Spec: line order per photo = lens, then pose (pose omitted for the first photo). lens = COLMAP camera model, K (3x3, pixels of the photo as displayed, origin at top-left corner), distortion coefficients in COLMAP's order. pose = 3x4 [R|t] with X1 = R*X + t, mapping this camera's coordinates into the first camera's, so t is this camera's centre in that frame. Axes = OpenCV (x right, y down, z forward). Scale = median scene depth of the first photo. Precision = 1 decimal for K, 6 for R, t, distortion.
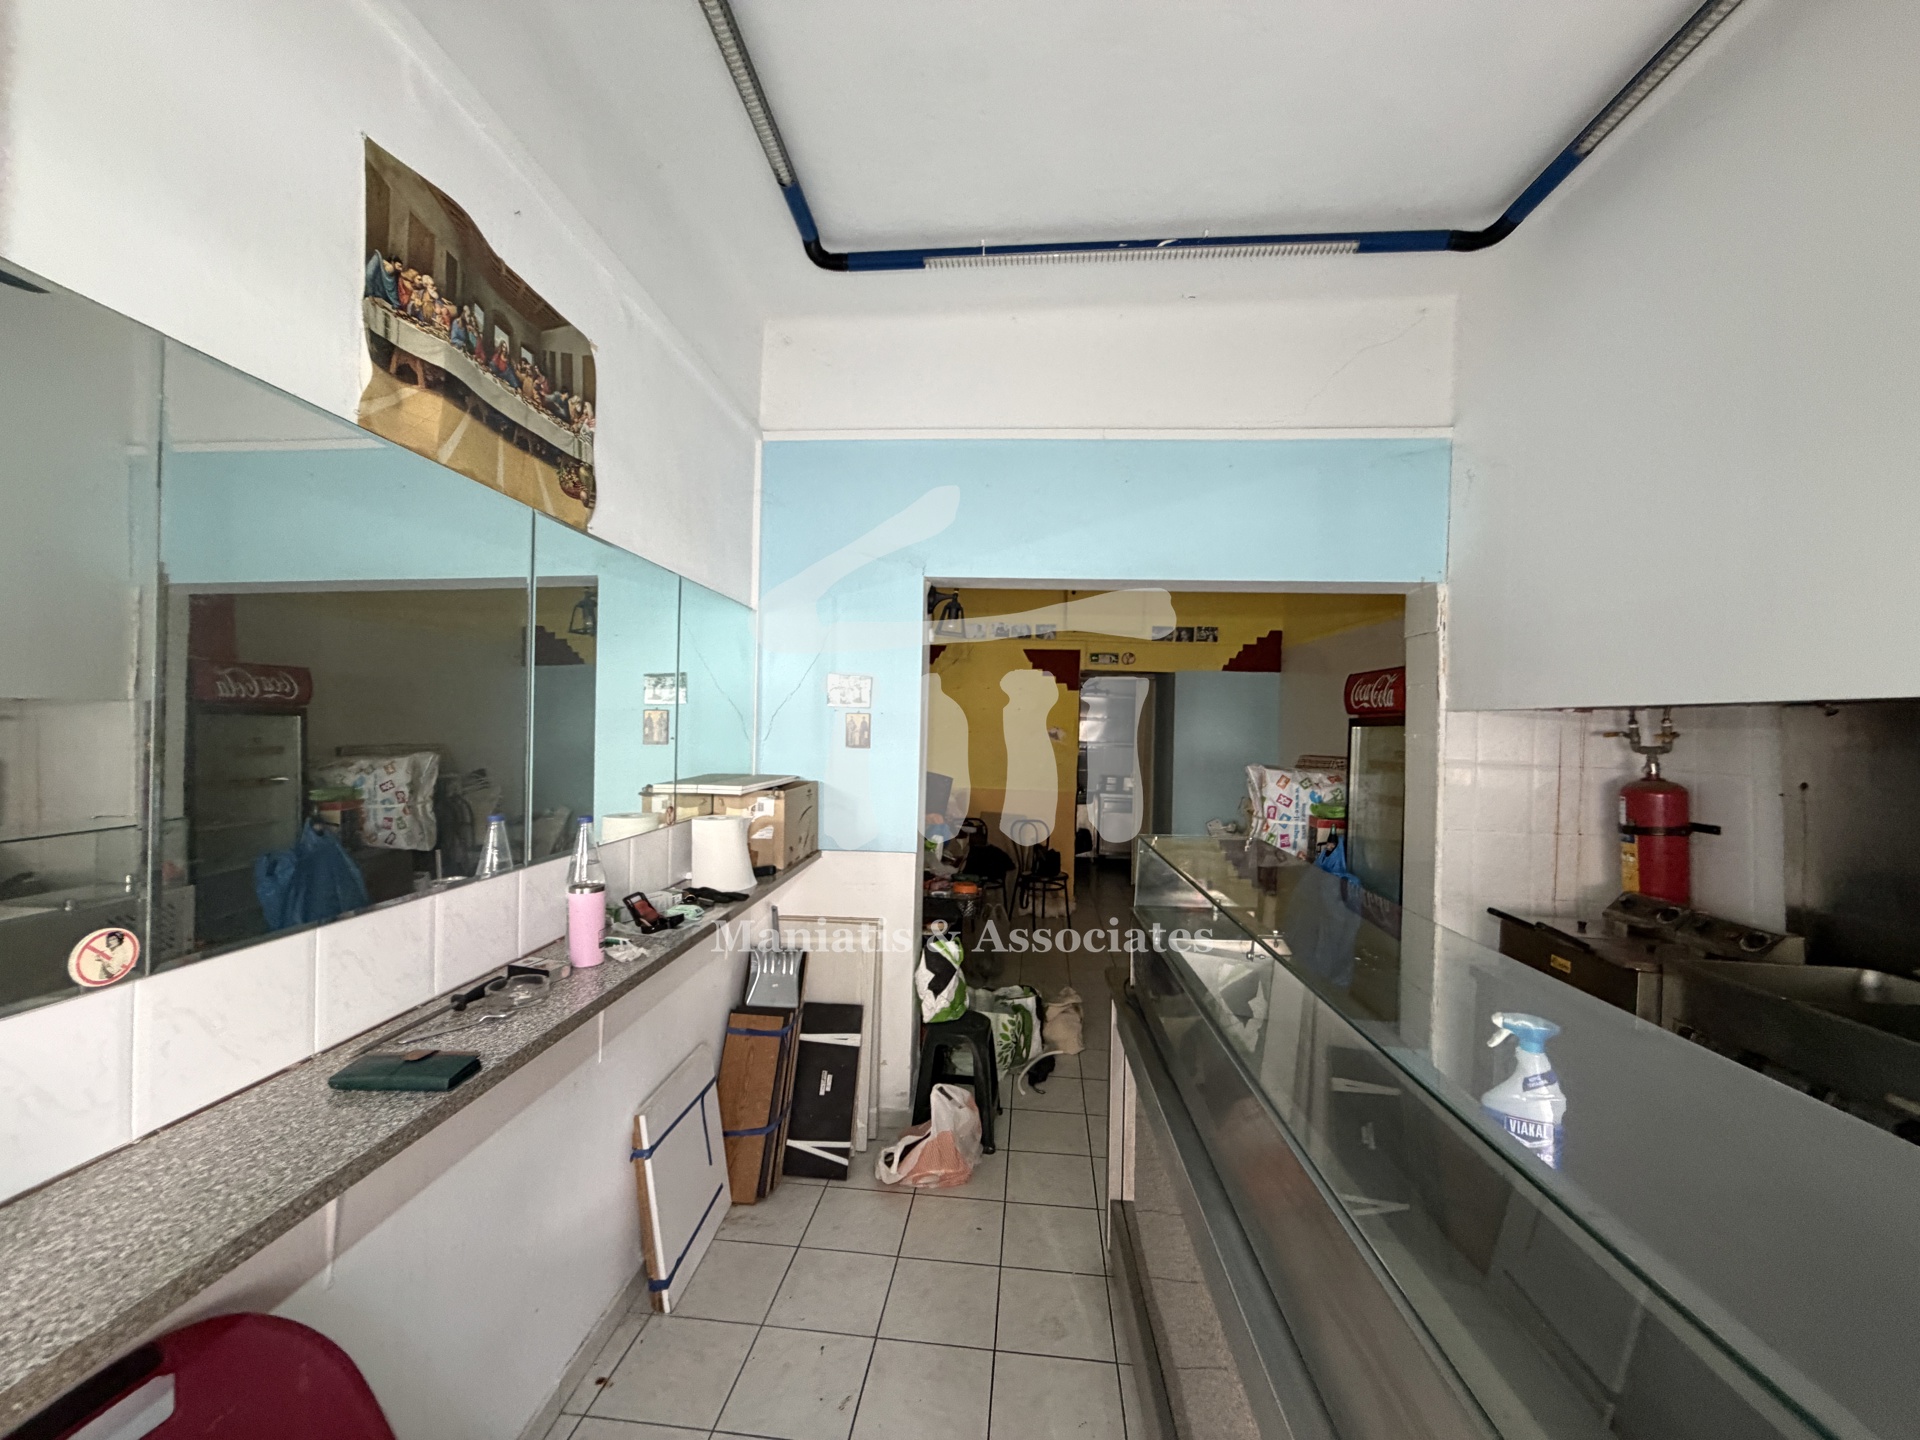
lens RADIAL K [[762.7, 0, 954.2], [0, 762.7, 722.1], [0, 0, 1]] dist [0.000674, -0.000493]
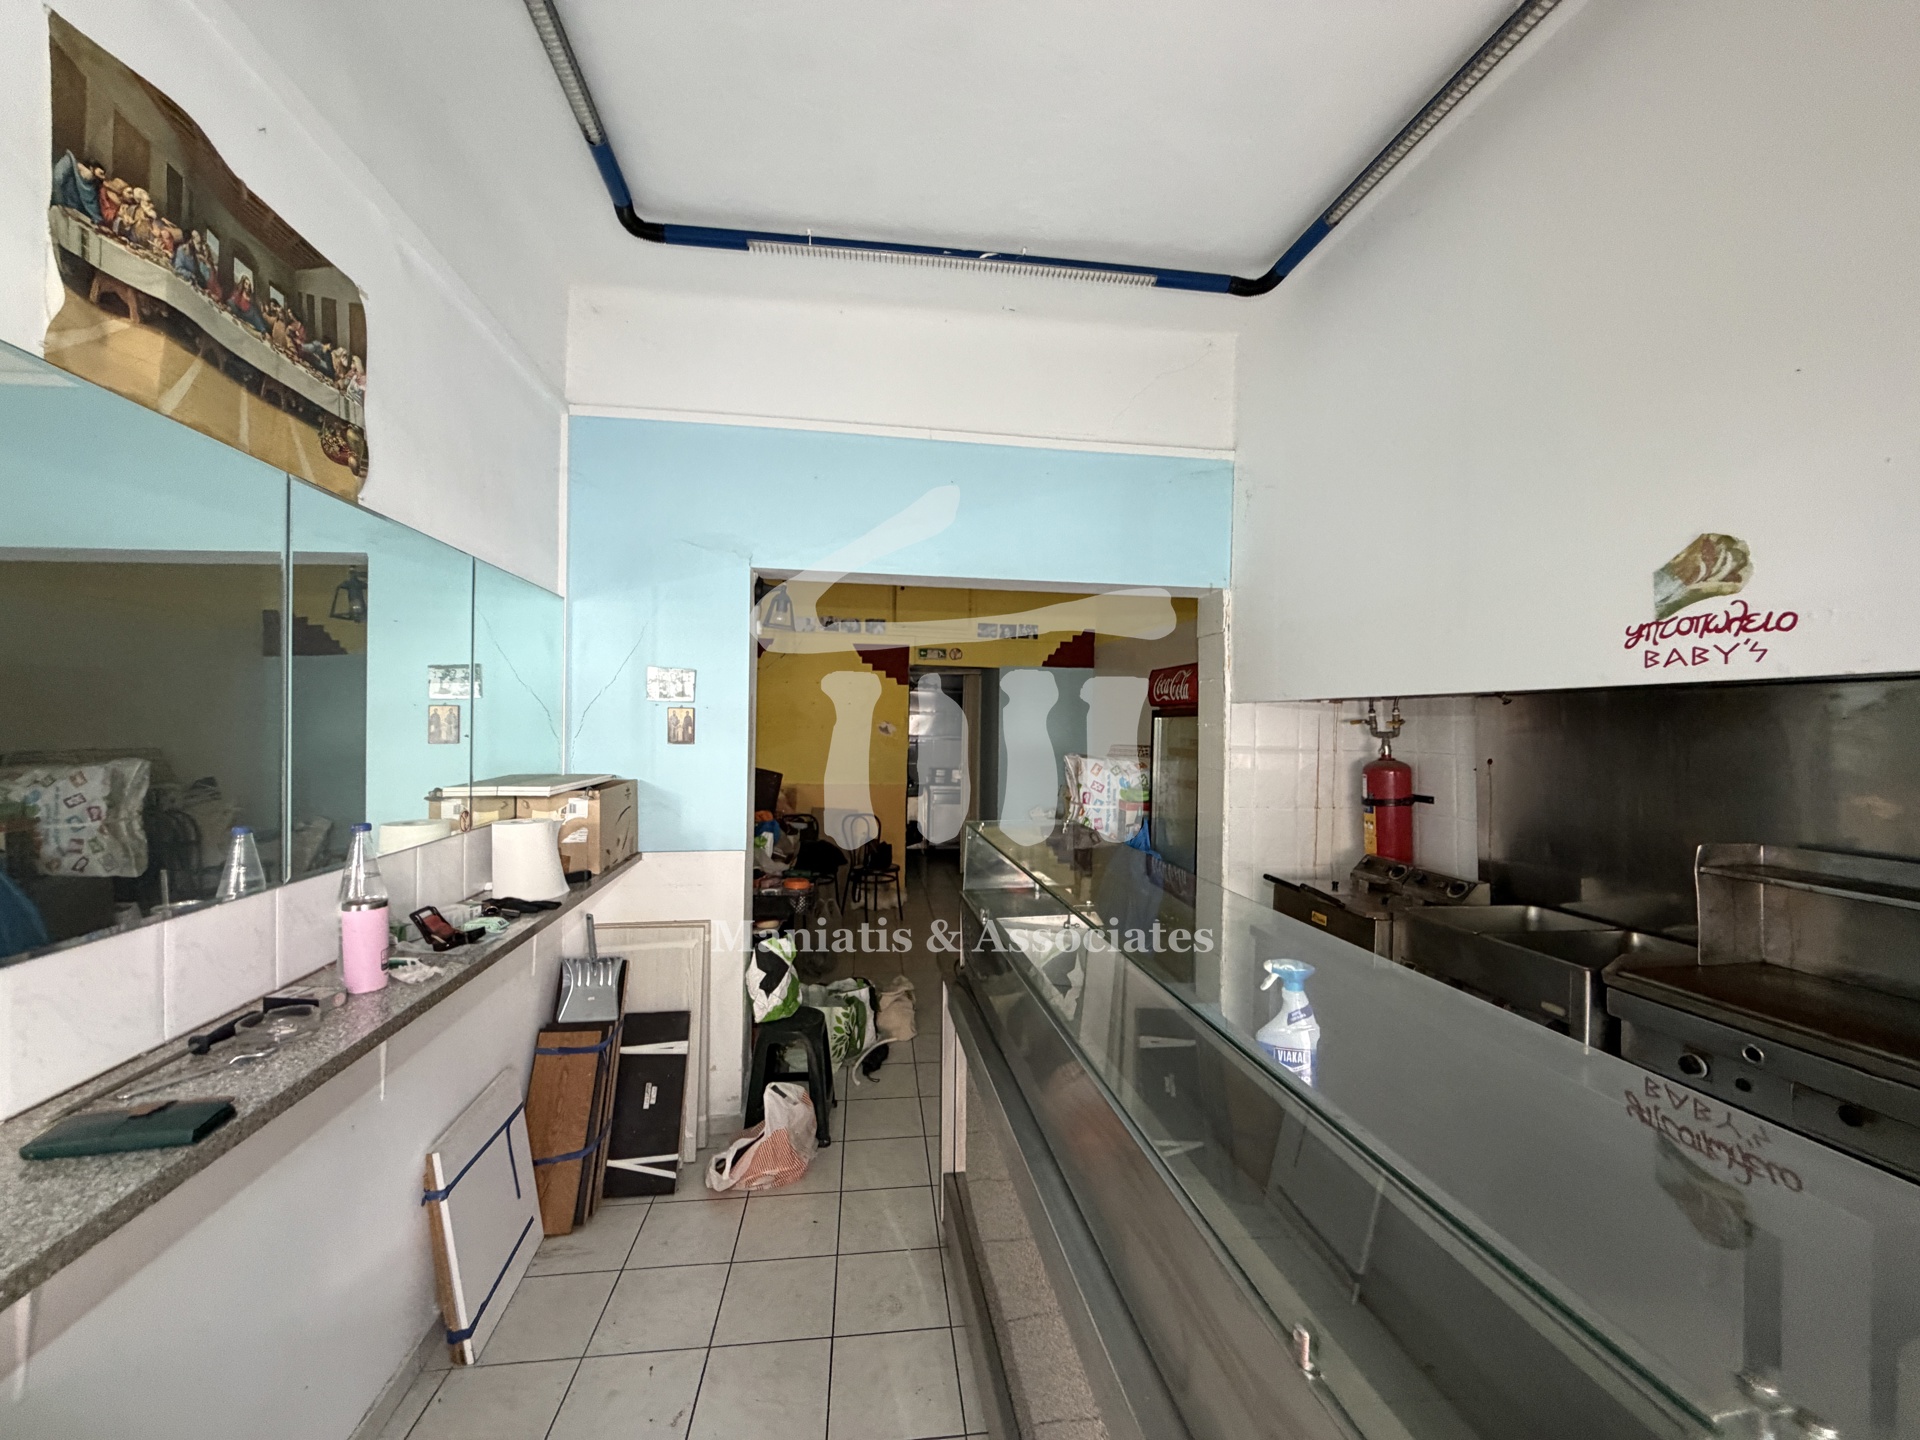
lens RADIAL K [[762.7, 0, 954.2], [0, 762.7, 722.1], [0, 0, 1]] dist [0.000674, -0.000493]
pose [[0.975384, -0.010092, 0.220281, -0.003040], [0.008628, 0.999934, 0.007605, 0.002463], [-0.220343, -0.005517, 0.975407, -0.011742]]
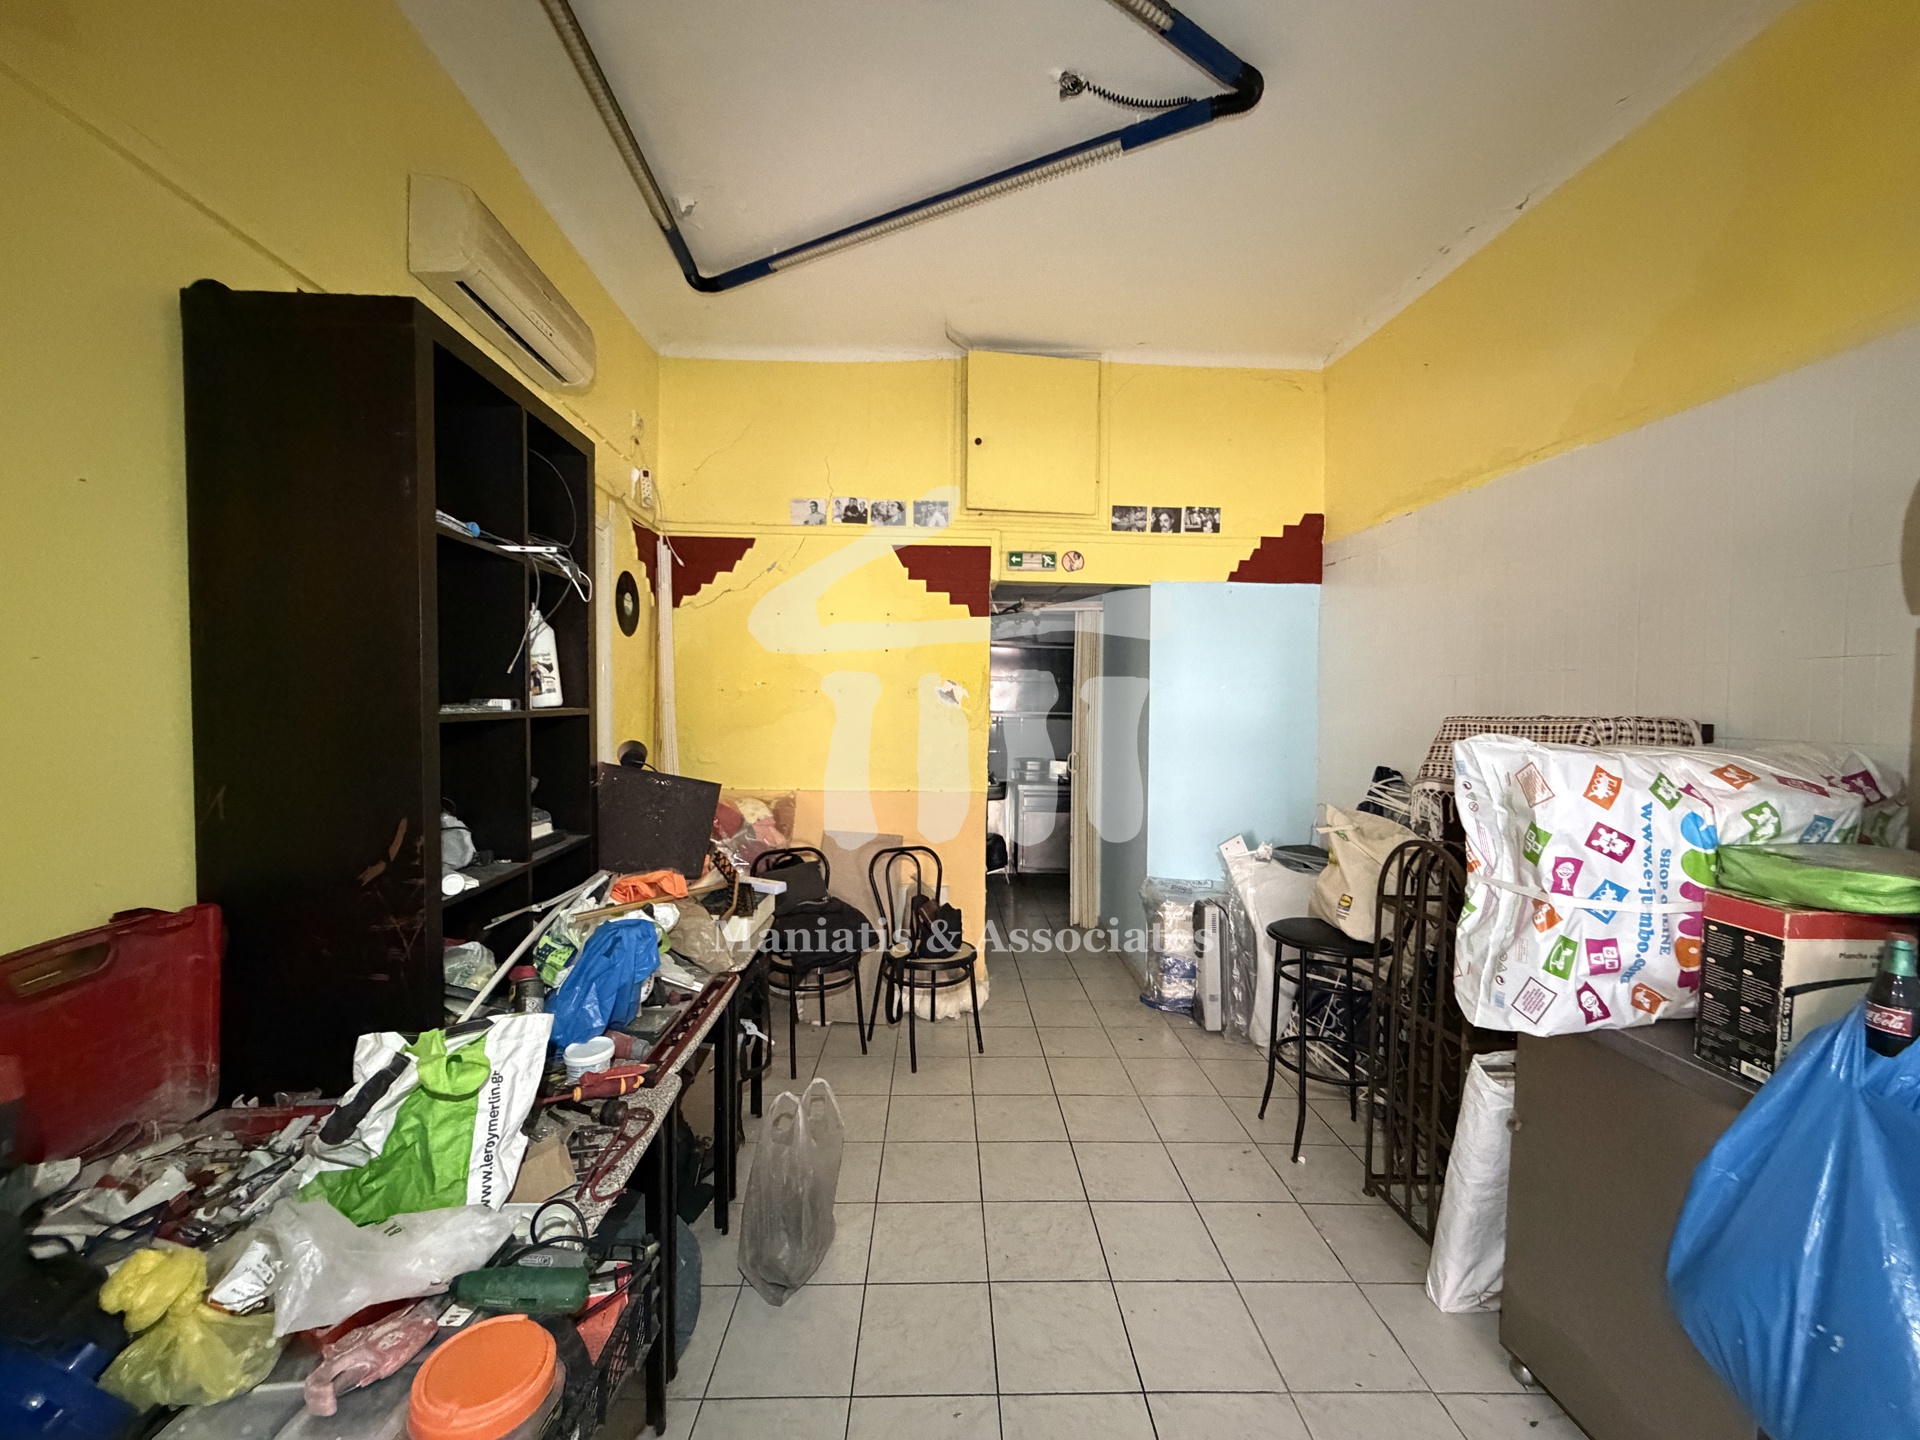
lens RADIAL K [[763.2, 0, 955.7], [0, 763.2, 719.9], [0, 0, 1]] dist [-0.001513, 0.000011]
pose [[0.991486, -0.017960, 0.128970, 0.156167], [0.014842, 0.999575, 0.025093, 0.054653], [-0.129366, -0.022966, 0.991331, 1.076522]]
